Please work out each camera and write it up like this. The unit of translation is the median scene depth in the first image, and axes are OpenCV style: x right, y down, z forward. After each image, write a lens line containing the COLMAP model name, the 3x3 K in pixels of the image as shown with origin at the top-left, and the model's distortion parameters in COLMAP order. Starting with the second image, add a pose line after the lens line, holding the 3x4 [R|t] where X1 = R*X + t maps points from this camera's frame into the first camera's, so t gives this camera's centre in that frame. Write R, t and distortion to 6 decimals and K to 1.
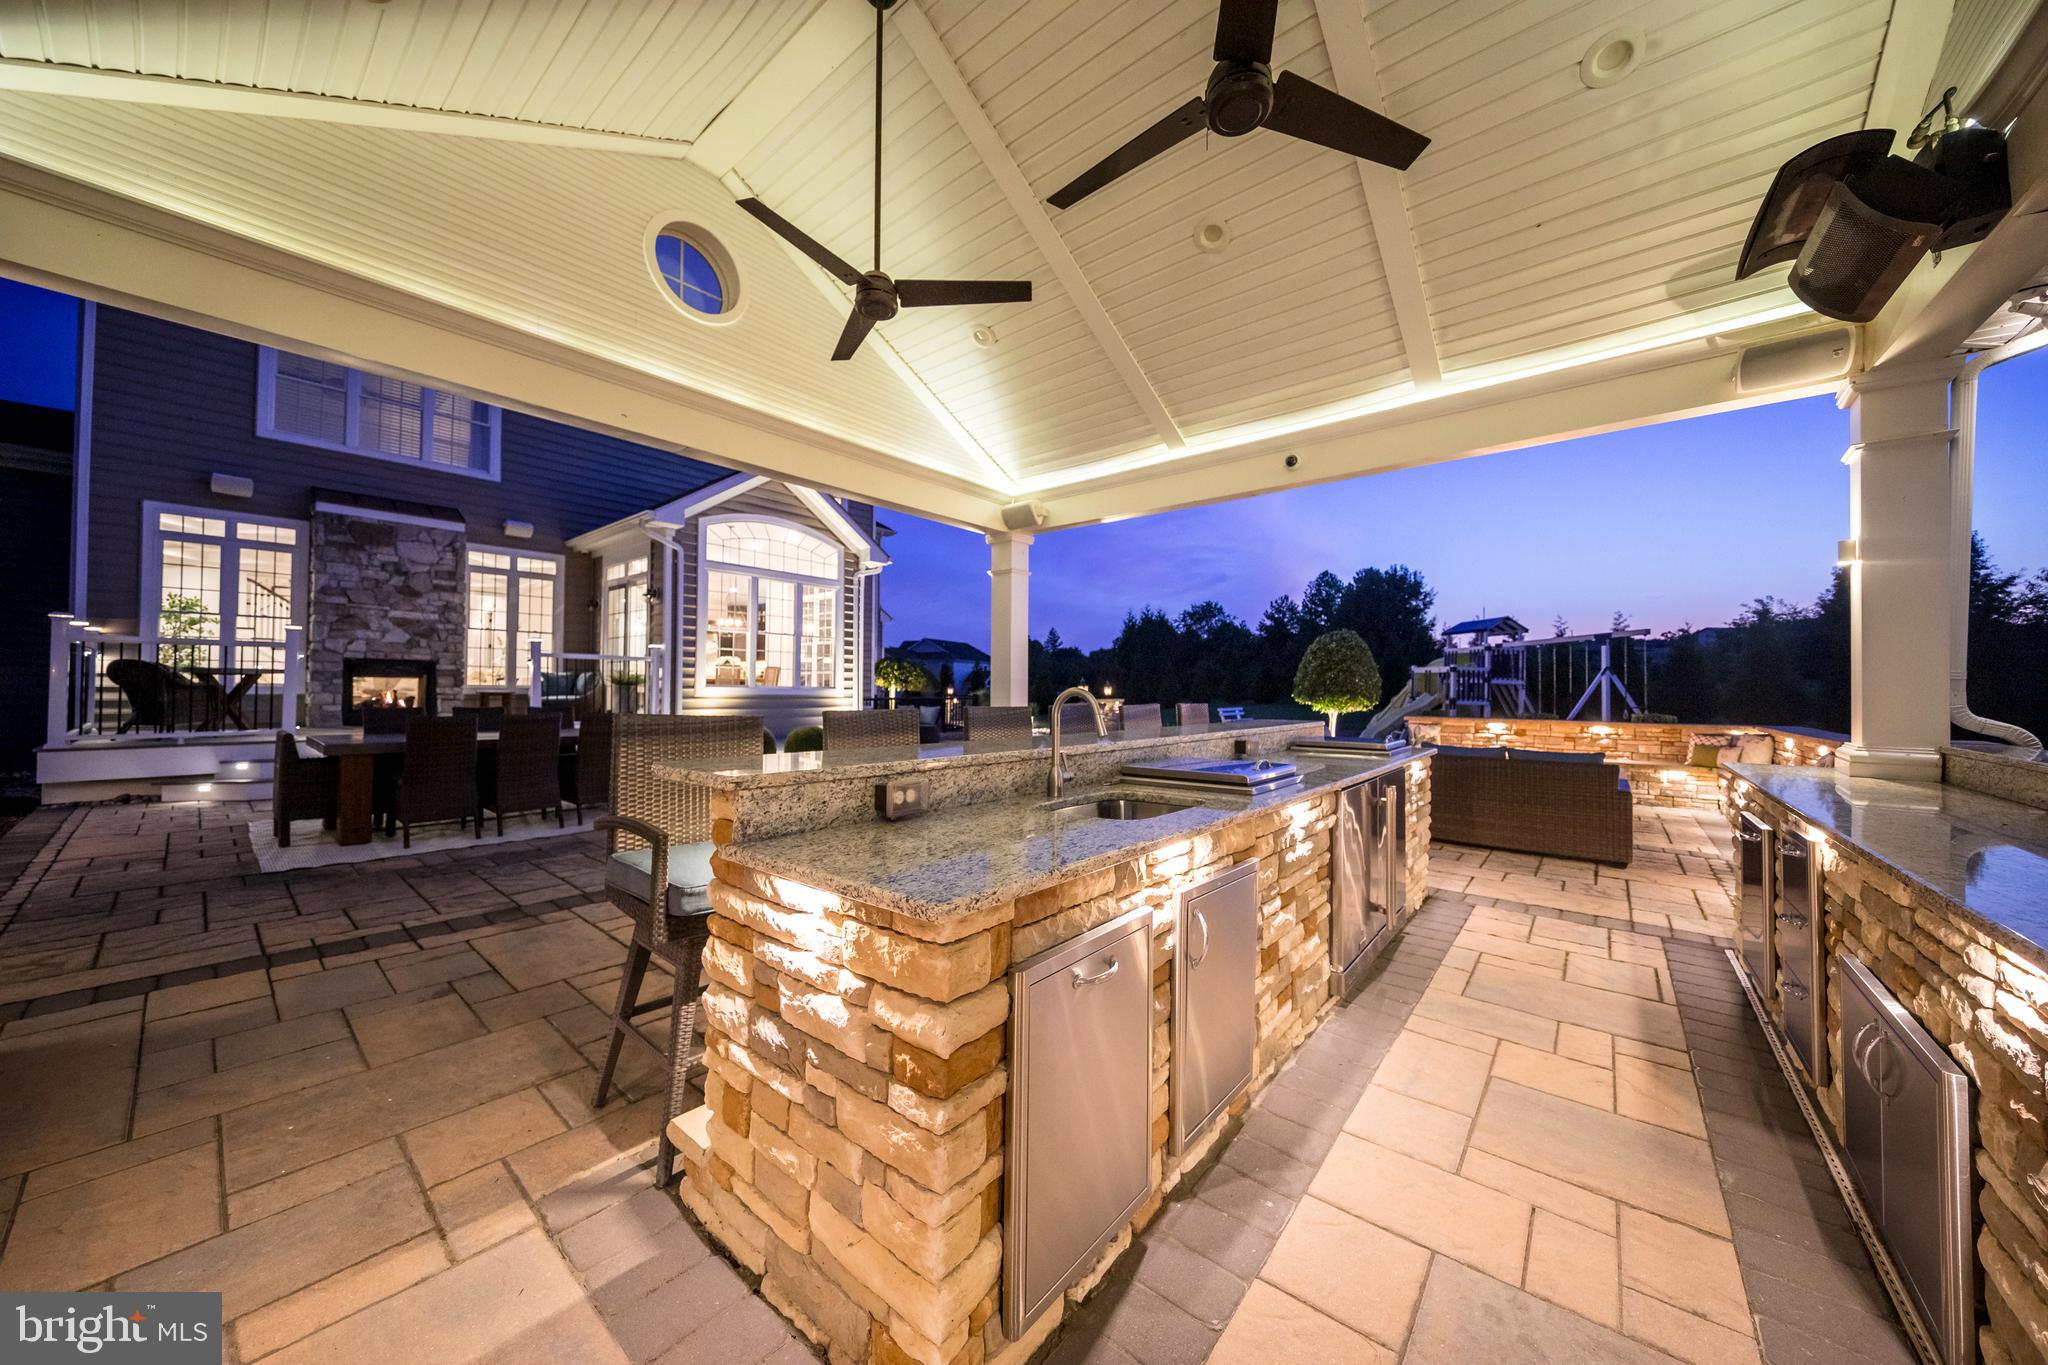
lens RADIAL K [[706.8, 0, 1023.6], [0, 706.8, 677.2], [0, 0, 1]] dist [0.004078, -0.001000]
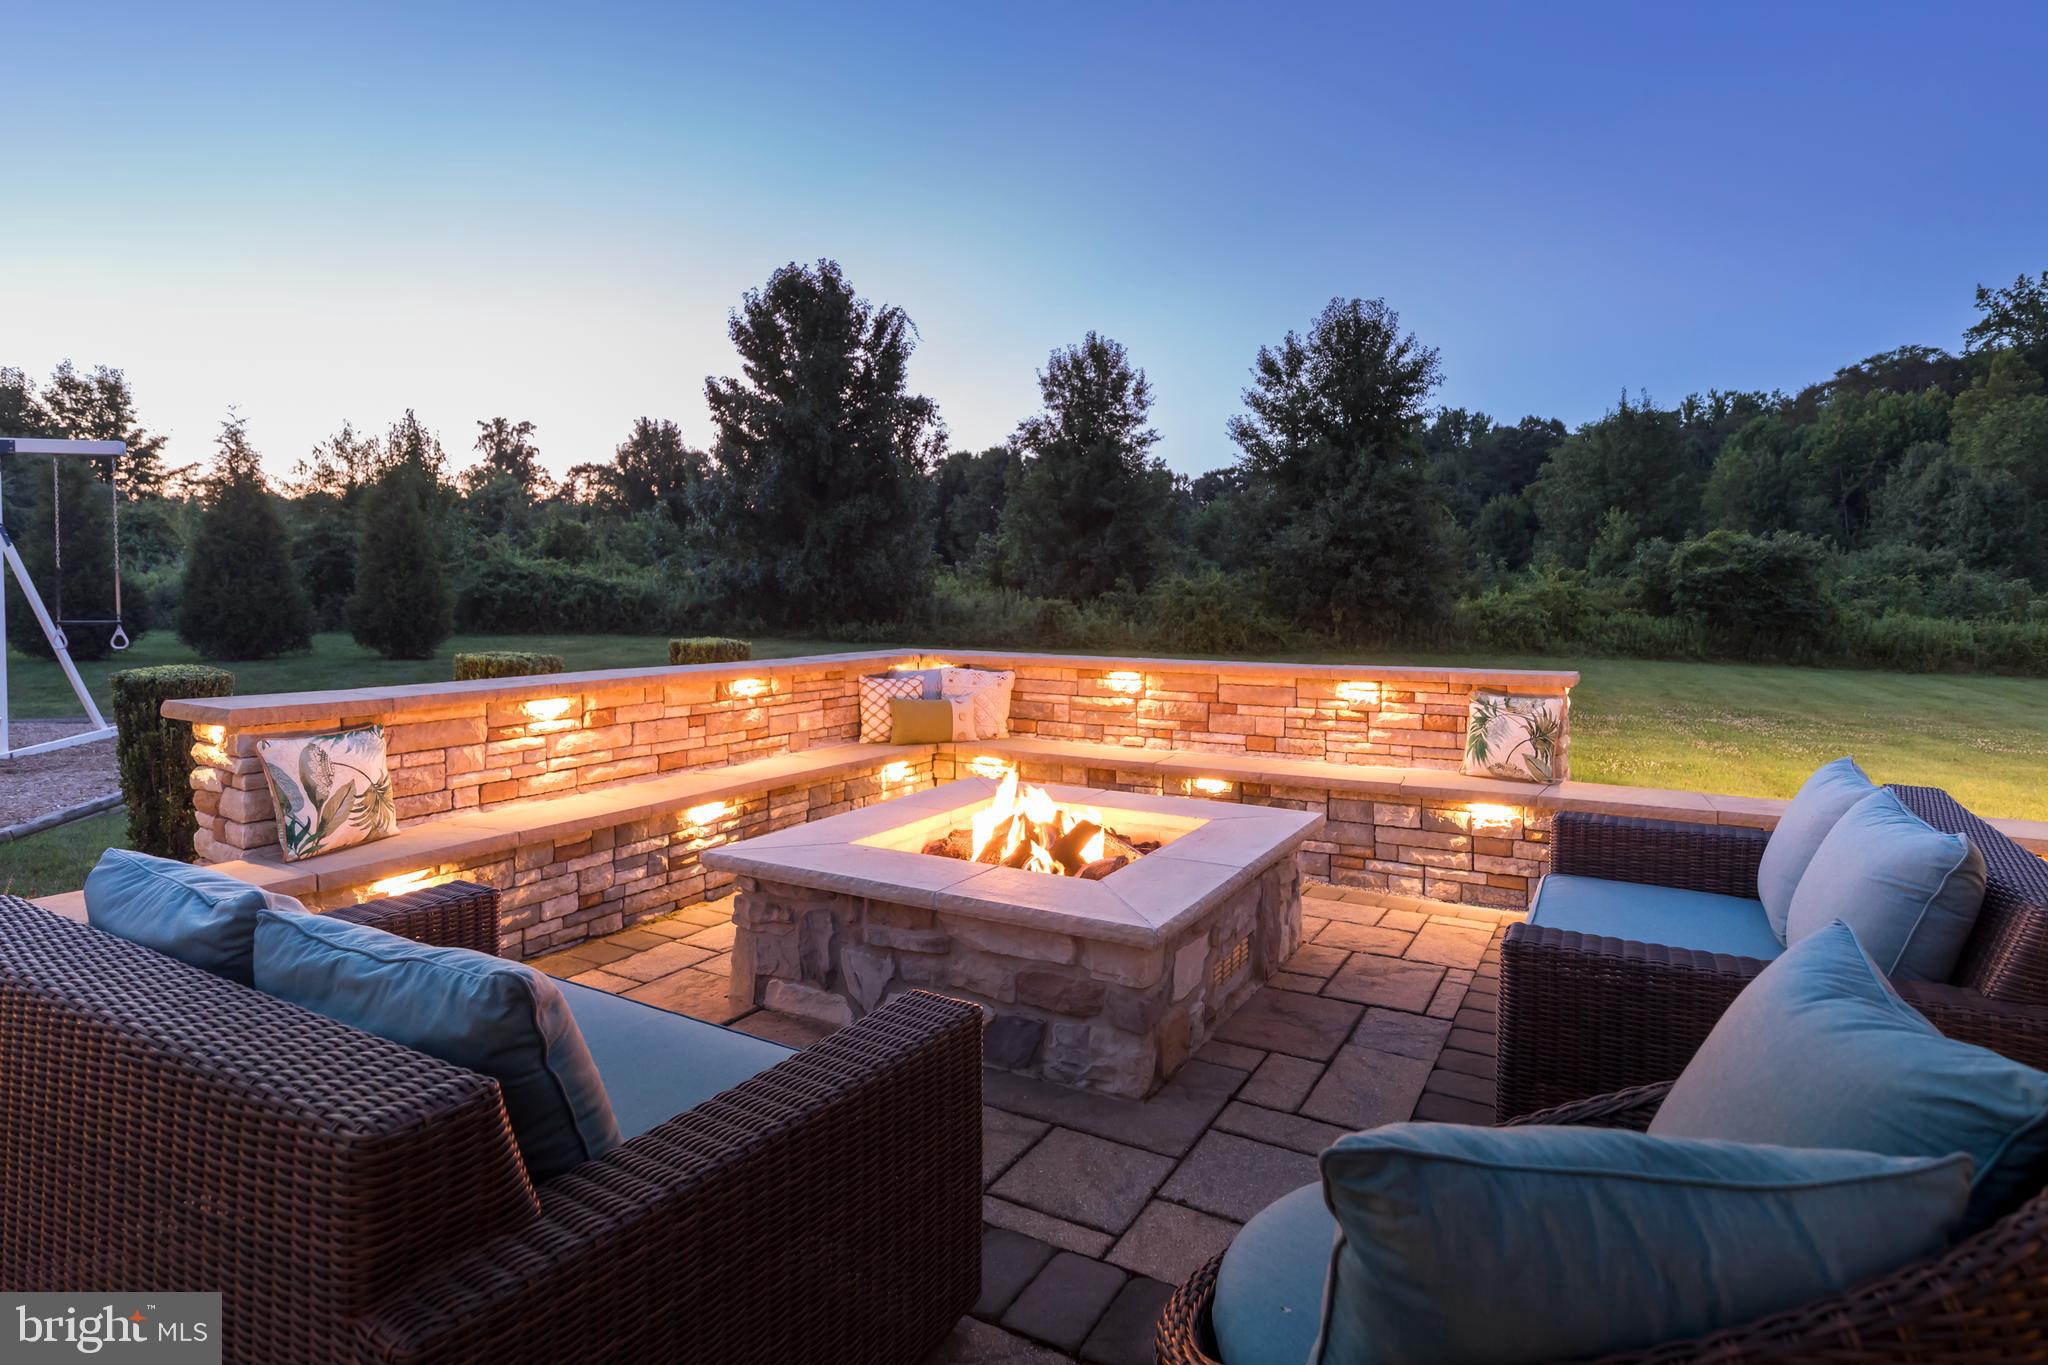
lens RADIAL K [[1048.6, 0, 1053.1], [0, 1048.6, 621.0], [0, 0, 1]] dist [0.008889, 0.000366]
pose [[-0.183556, -0.034873, 0.982391, 0.197232], [-0.021598, 0.999272, 0.031437, 0.015440], [-0.982772, -0.015447, -0.184175, 0.798524]]
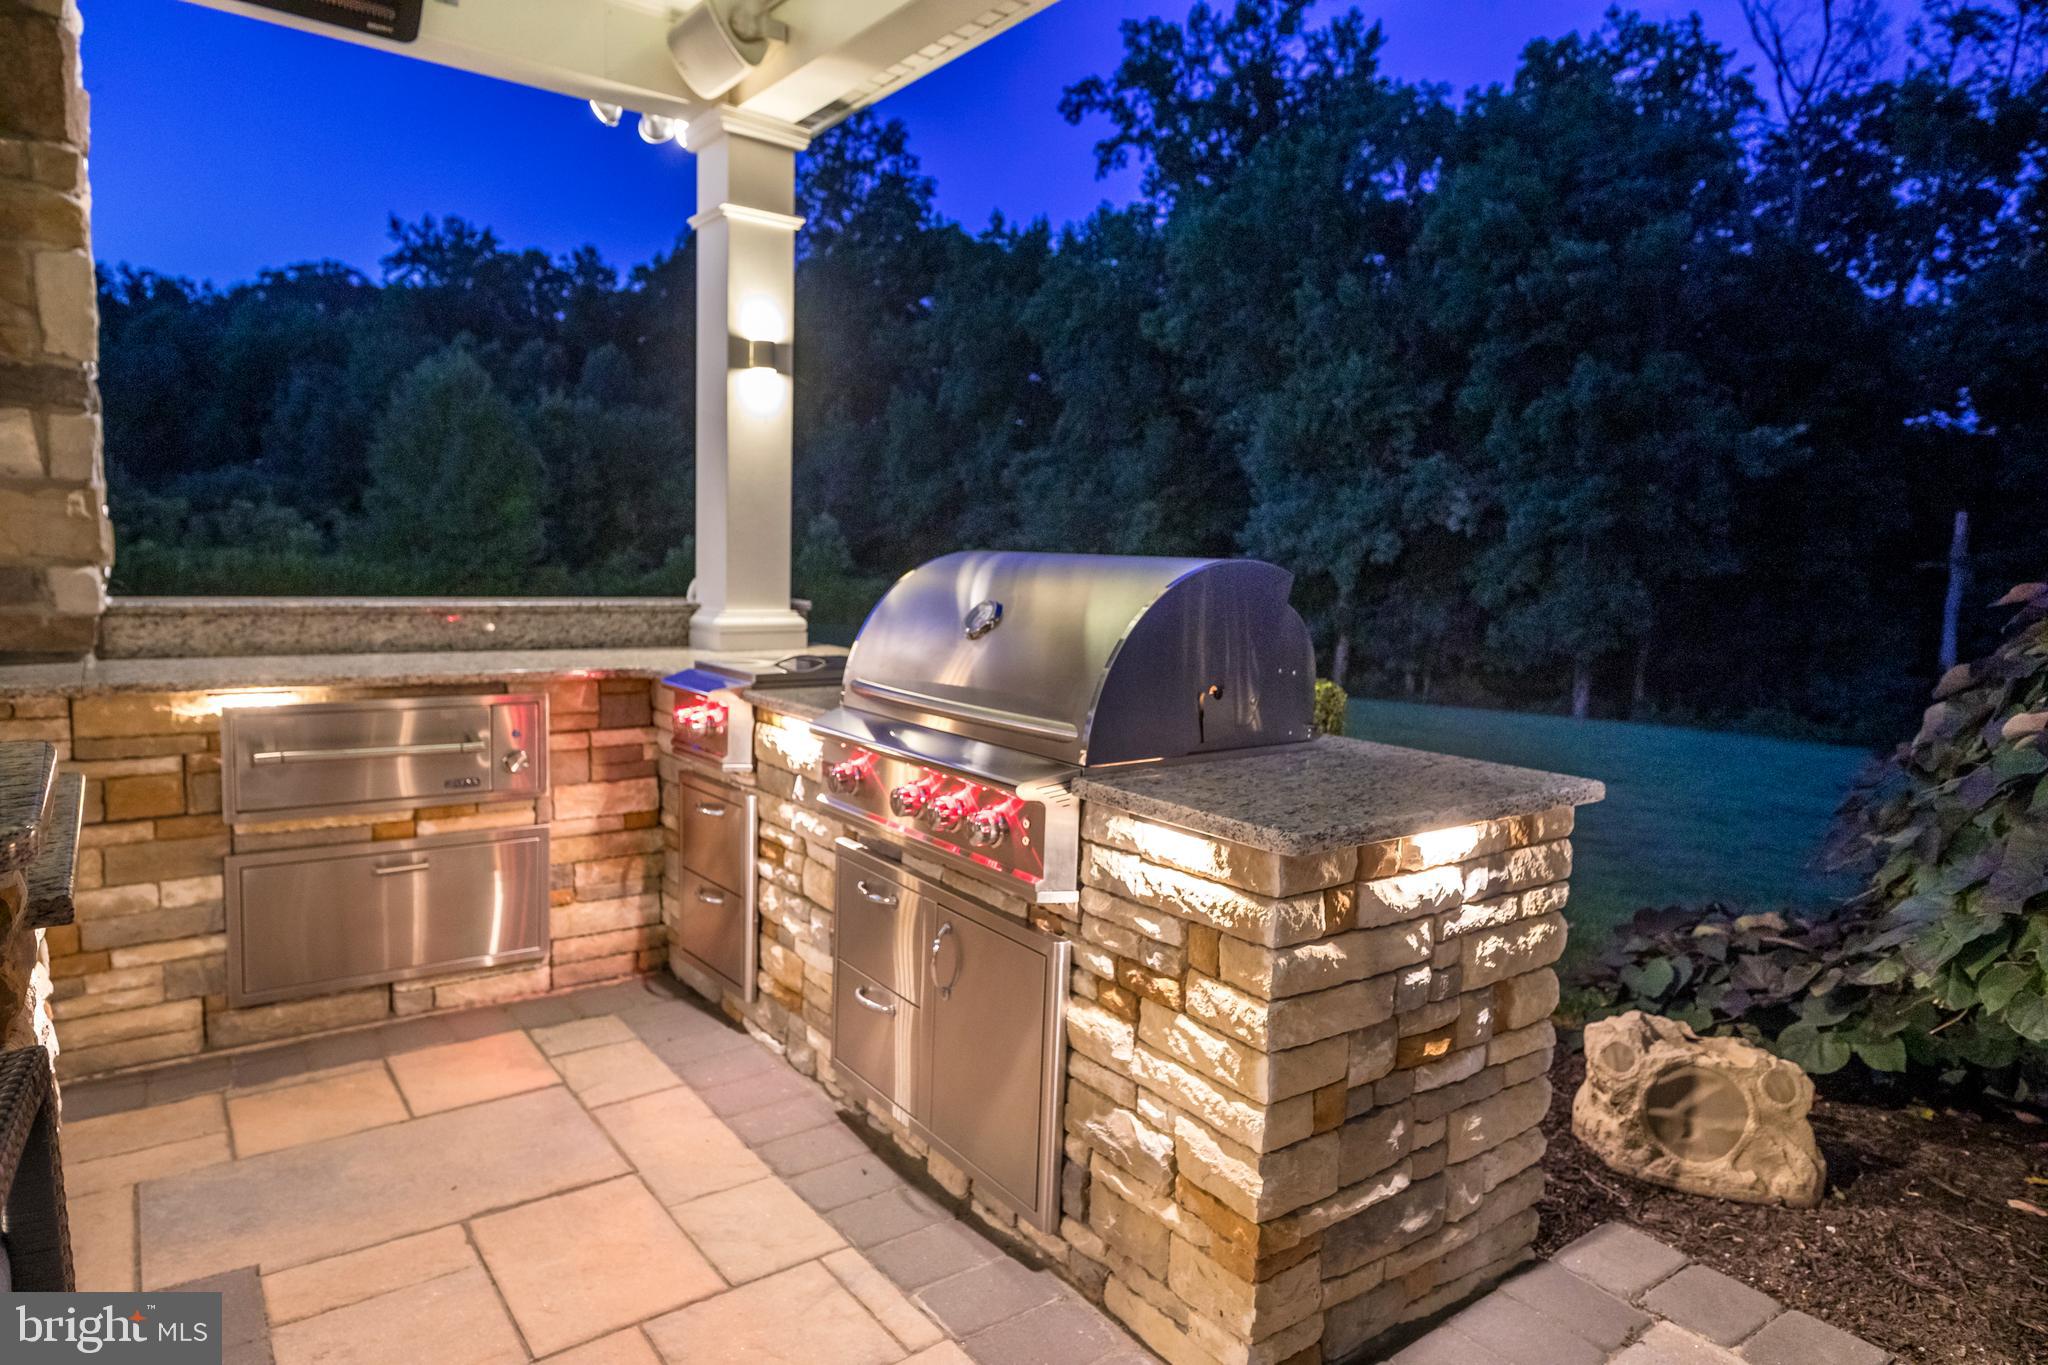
lens RADIAL K [[1188.0, 0, 1012.4], [0, 1188.0, 697.1], [0, 0, 1]] dist [0.012858, -0.003683]
pose [[-0.971473, -0.068971, 0.226900, -0.179661], [-0.045031, 0.993016, 0.109045, 0.001113], [-0.232836, 0.095717, -0.967794, 0.244783]]
